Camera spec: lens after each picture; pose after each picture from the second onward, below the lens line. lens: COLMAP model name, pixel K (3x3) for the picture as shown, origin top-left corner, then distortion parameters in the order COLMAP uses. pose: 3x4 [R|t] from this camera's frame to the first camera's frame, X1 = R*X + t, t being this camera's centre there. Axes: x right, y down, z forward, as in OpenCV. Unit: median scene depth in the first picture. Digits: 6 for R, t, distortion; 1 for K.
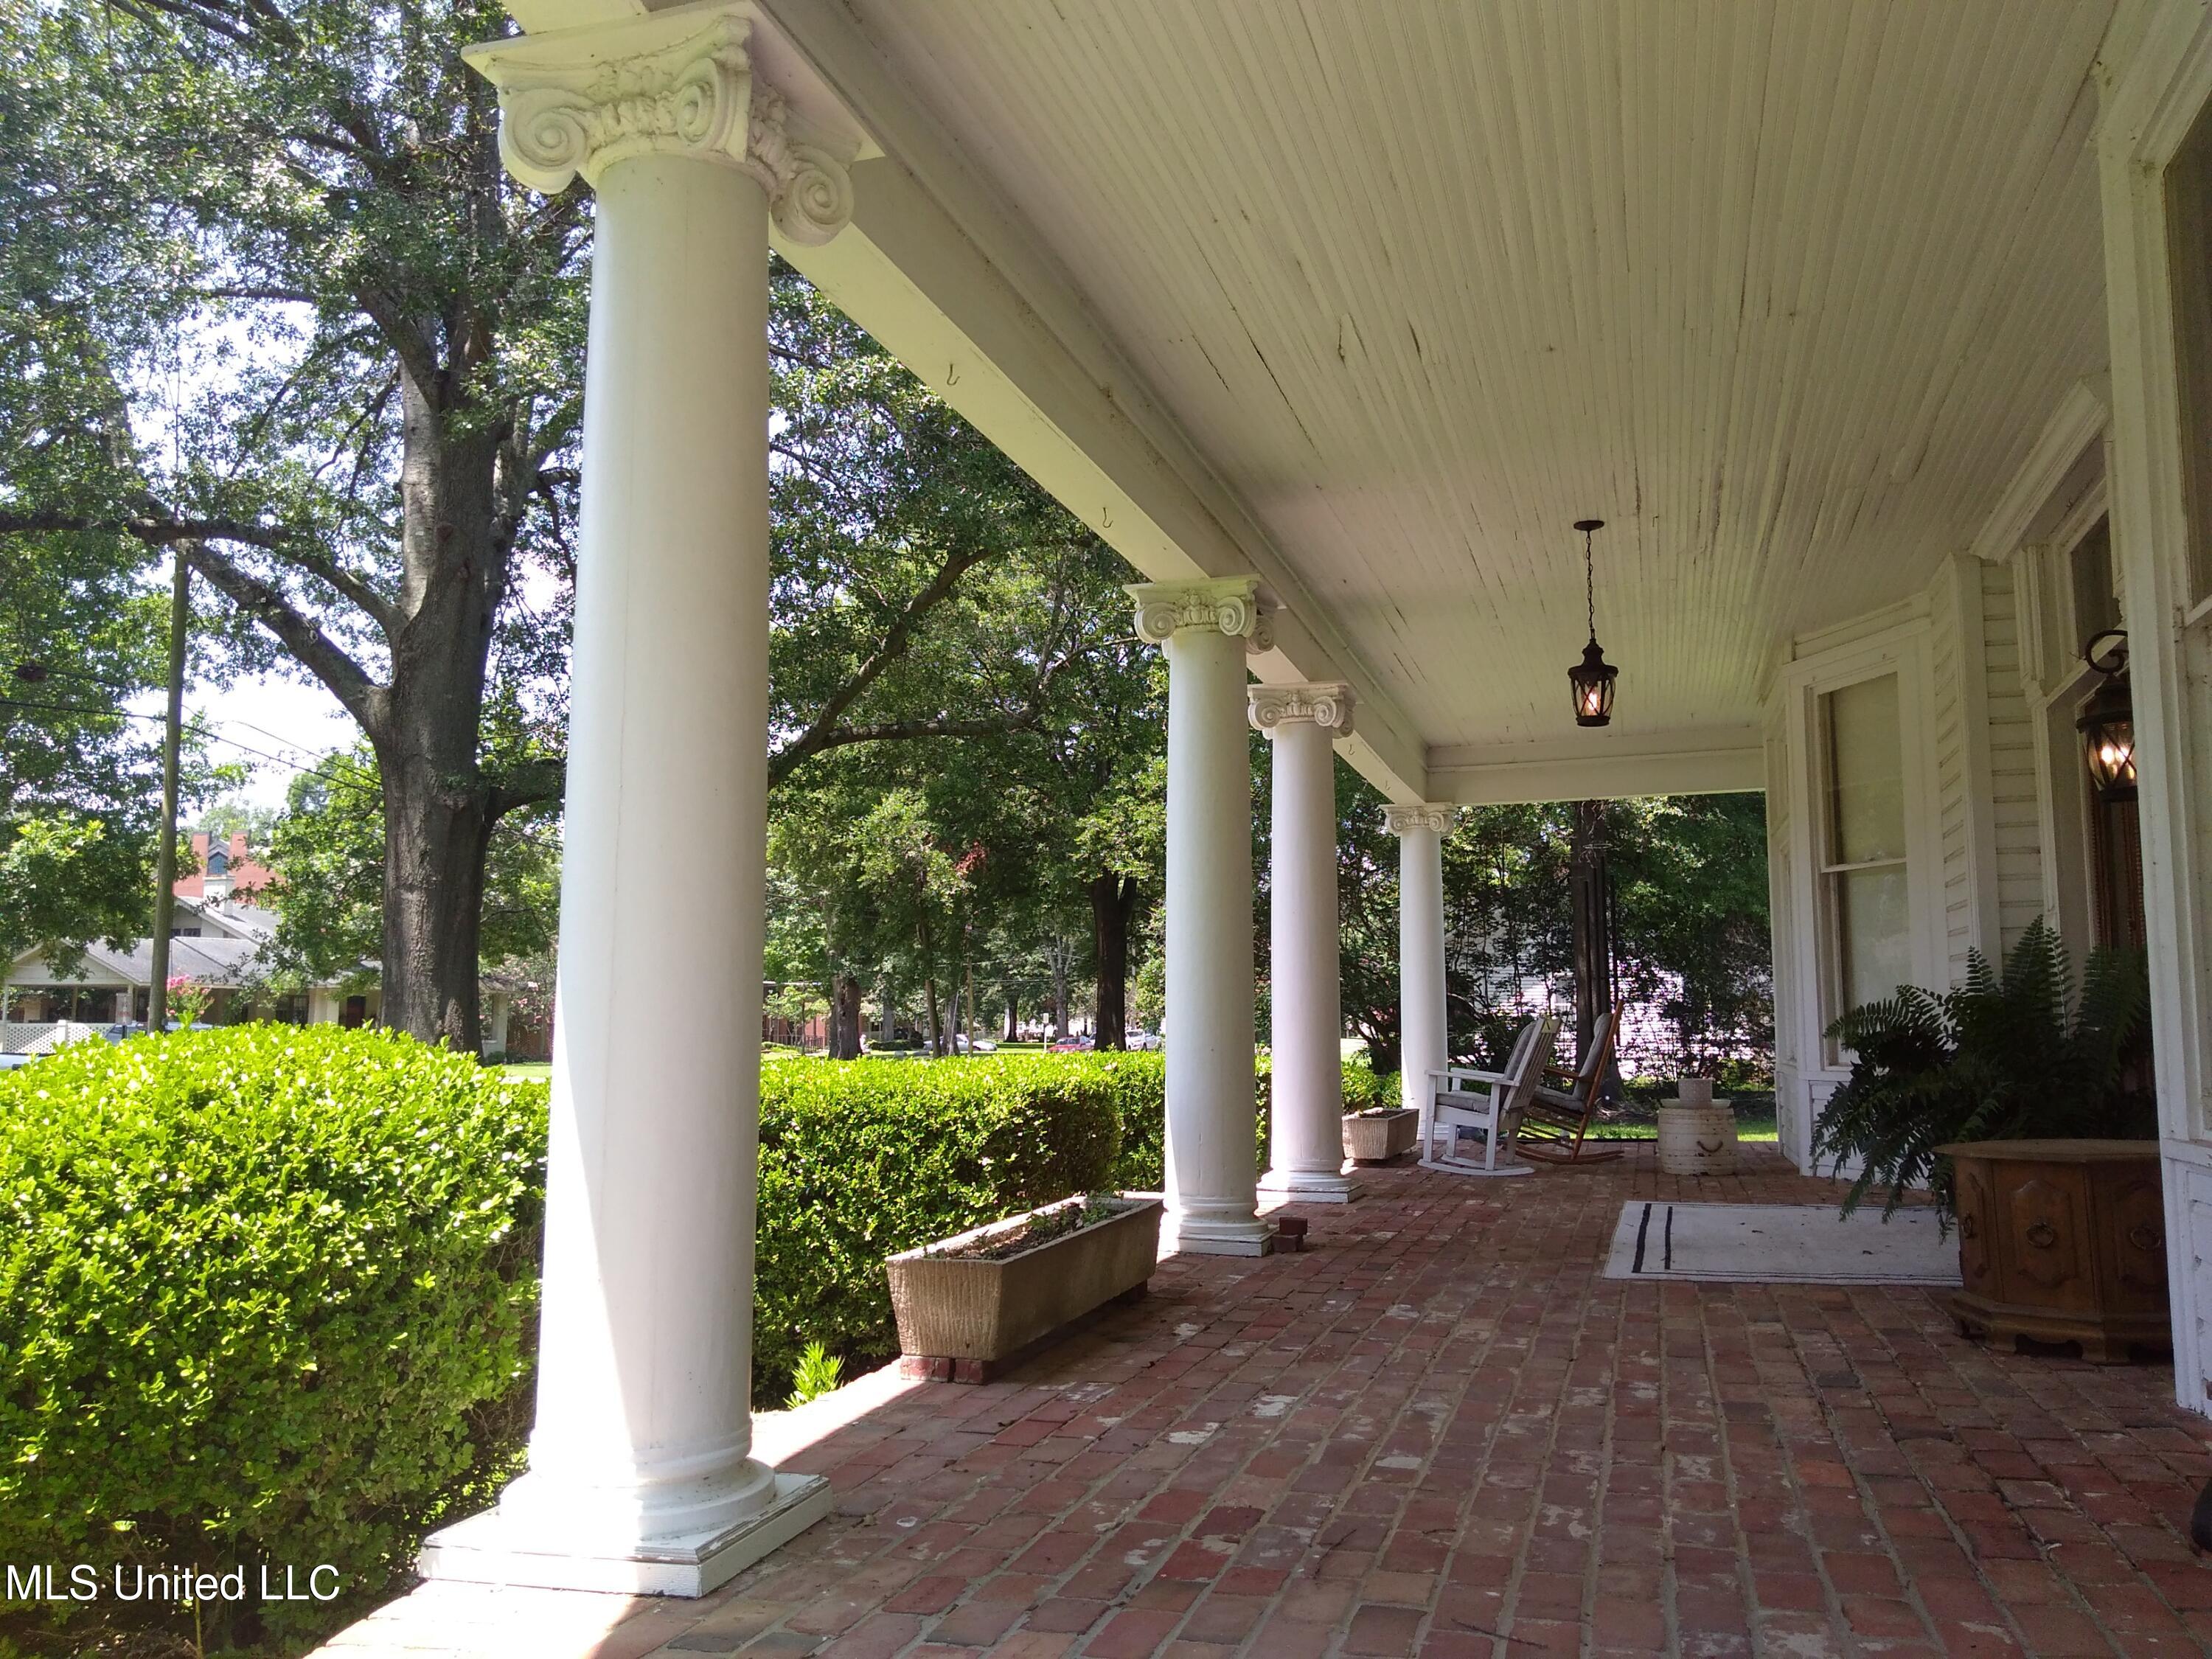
lens RADIAL K [[1763.5, 0, 1109.0], [0, 1763.5, 828.9], [0, 0, 1]] dist [0.055392, -0.051056]
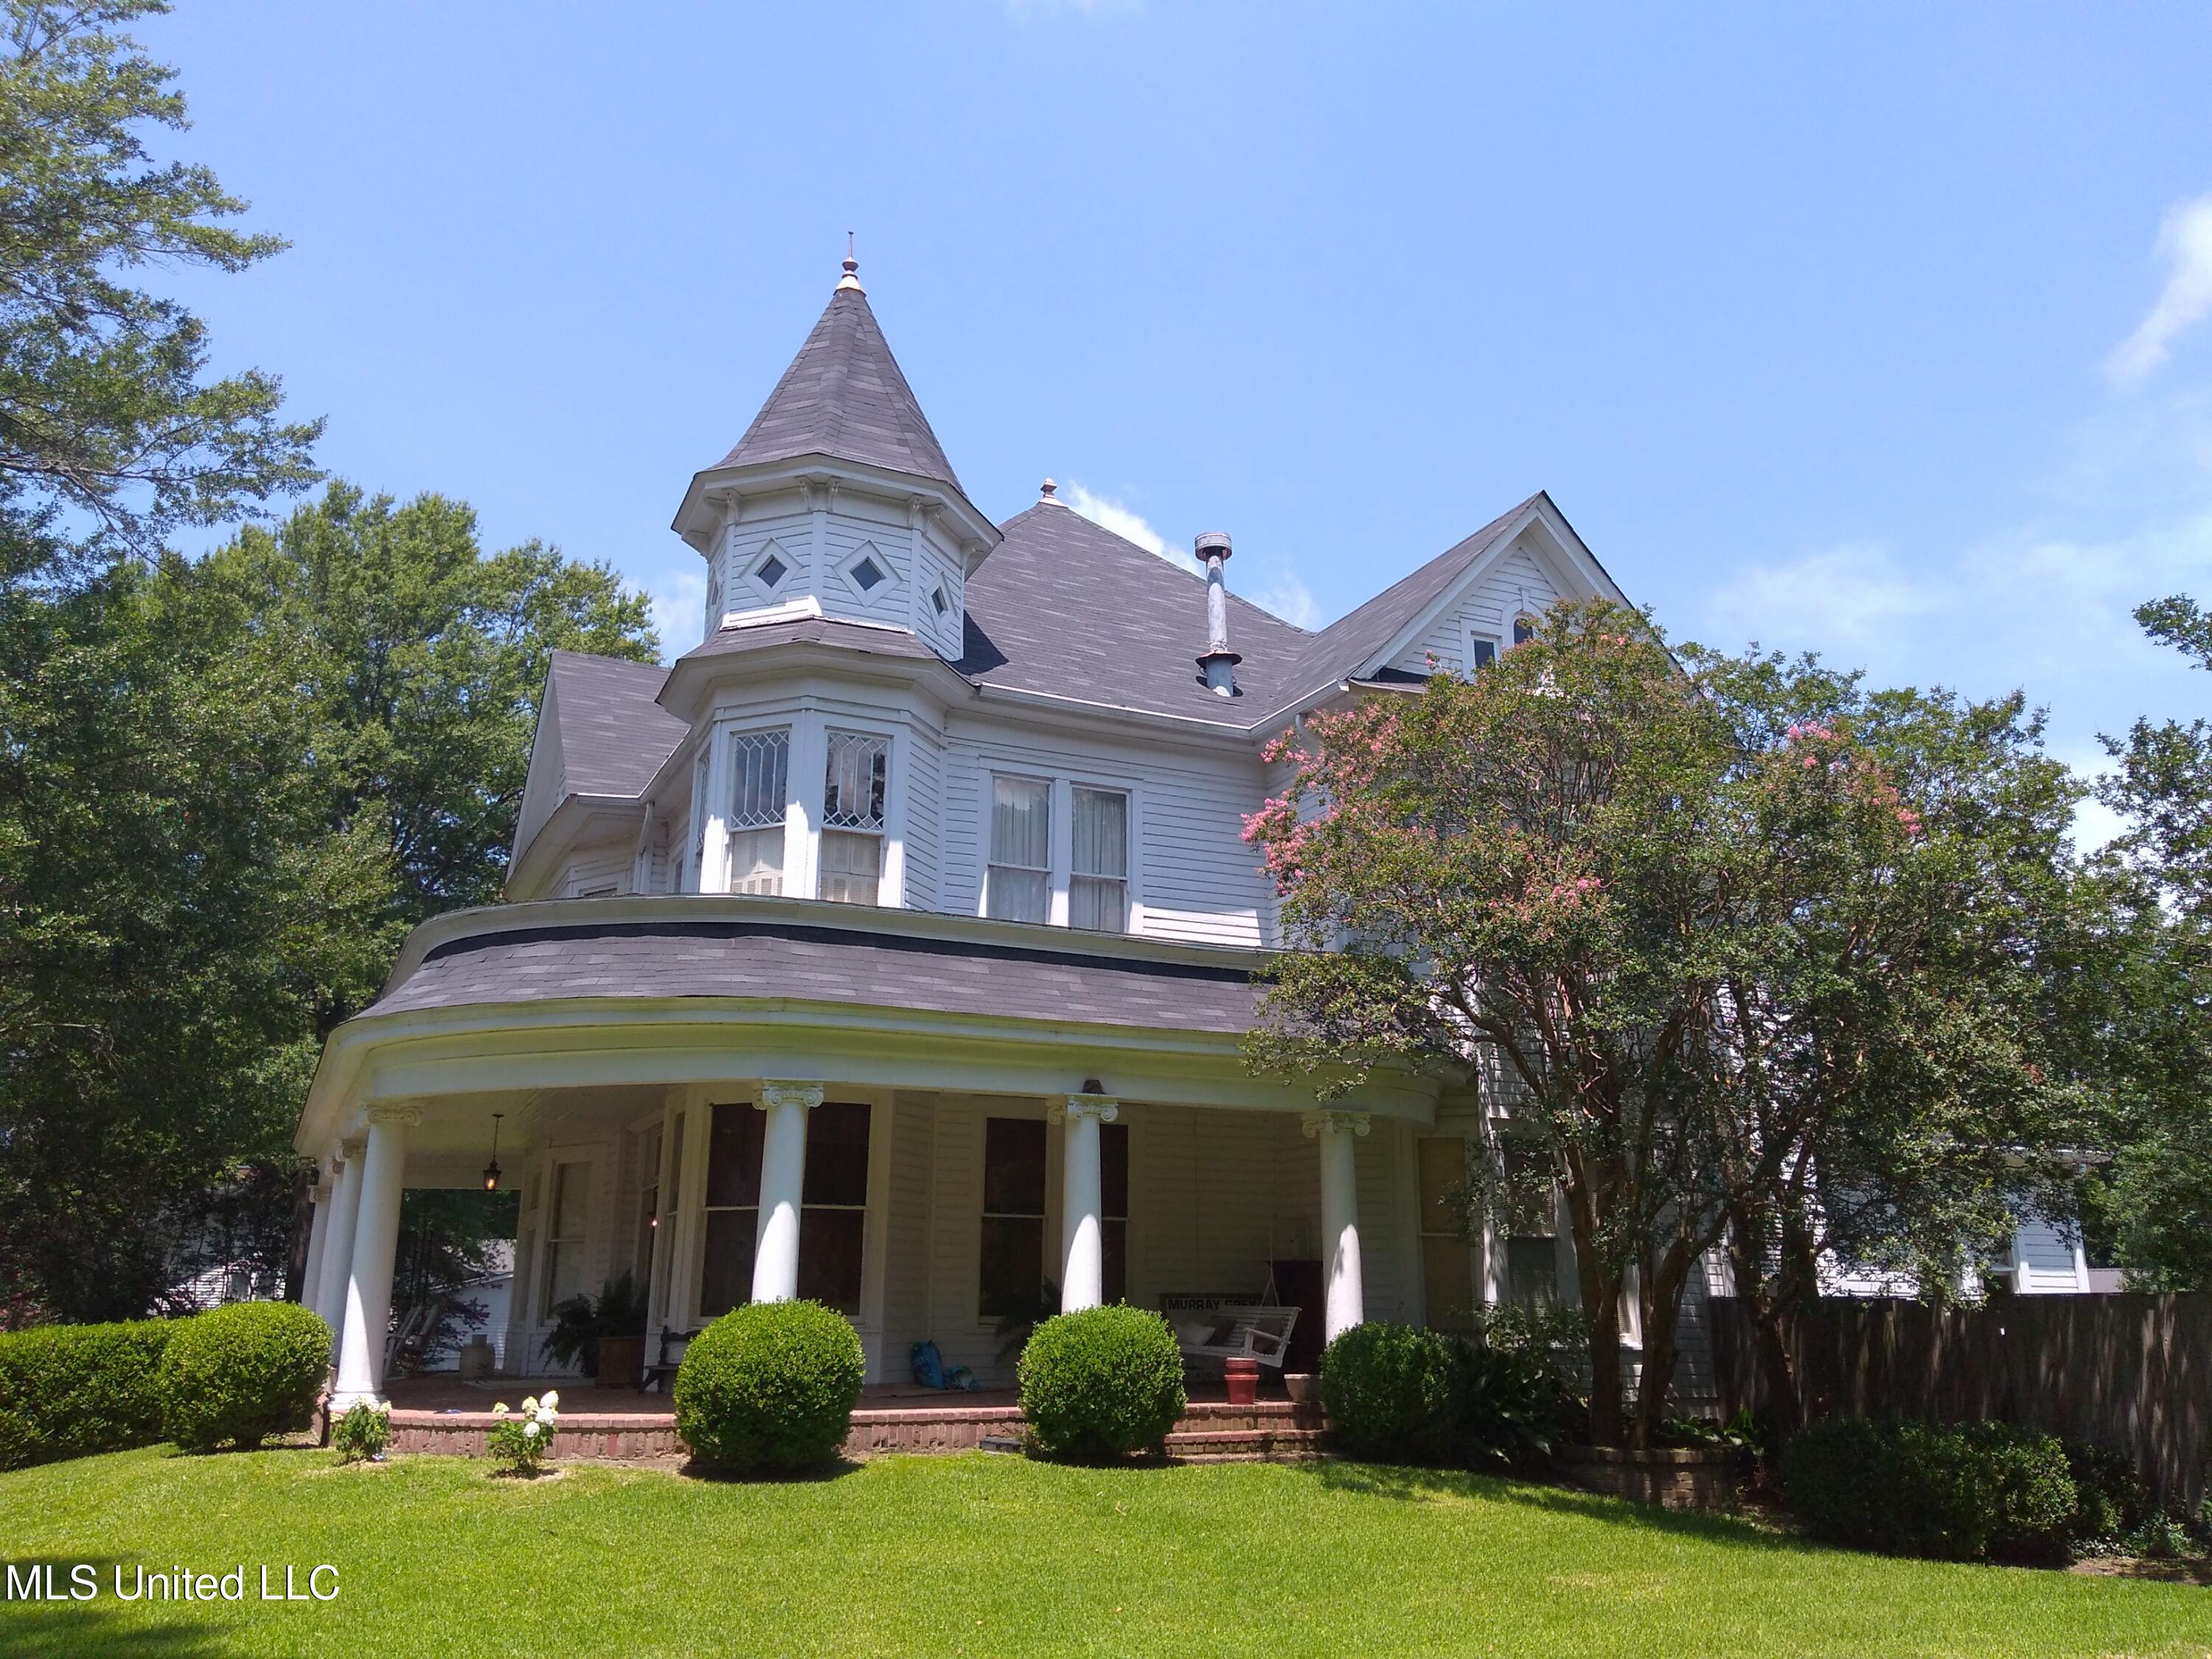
lens RADIAL K [[1763.5, 0, 1108.4], [0, 1763.5, 828.4], [0, 0, 1]] dist [0.055392, -0.051056]
pose [[0.735690, 0.187121, 0.650957, -0.878073], [-0.081279, 0.978526, -0.189423, -0.161939], [-0.672424, 0.086447, 0.735101, -1.630978]]
